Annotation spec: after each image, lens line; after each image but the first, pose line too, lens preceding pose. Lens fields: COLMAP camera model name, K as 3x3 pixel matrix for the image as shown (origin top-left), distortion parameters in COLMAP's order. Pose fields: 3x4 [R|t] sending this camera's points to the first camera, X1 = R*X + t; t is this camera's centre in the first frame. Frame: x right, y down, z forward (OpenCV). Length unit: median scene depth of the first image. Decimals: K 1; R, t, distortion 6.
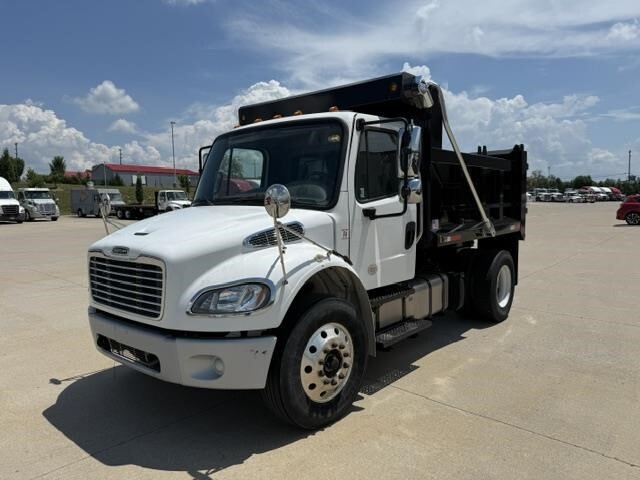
lens RADIAL K [[476.0, 0, 328.5], [0, 476.0, 236.3], [0, 0, 1]] dist [0.045674, 0.005528]
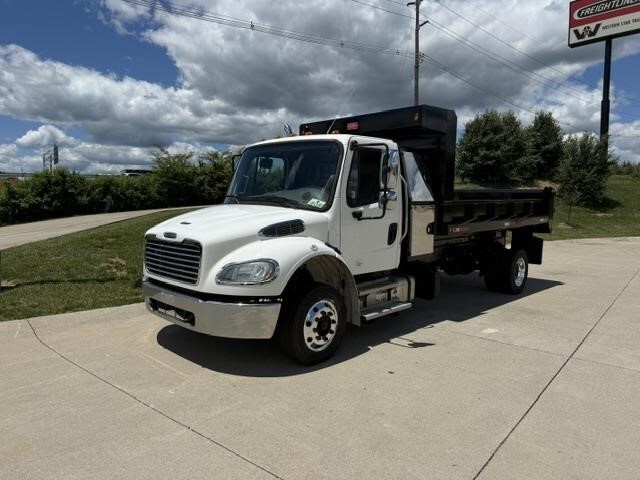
lens RADIAL K [[476.0, 0, 319.1], [0, 476.0, 241.4], [0, 0, 1]] dist [0.045674, 0.005528]
pose [[0.996968, 0.045918, -0.062826, 0.070292], [-0.045053, 0.998870, 0.015108, 0.008041], [0.063449, -0.012231, 0.997910, -0.306297]]
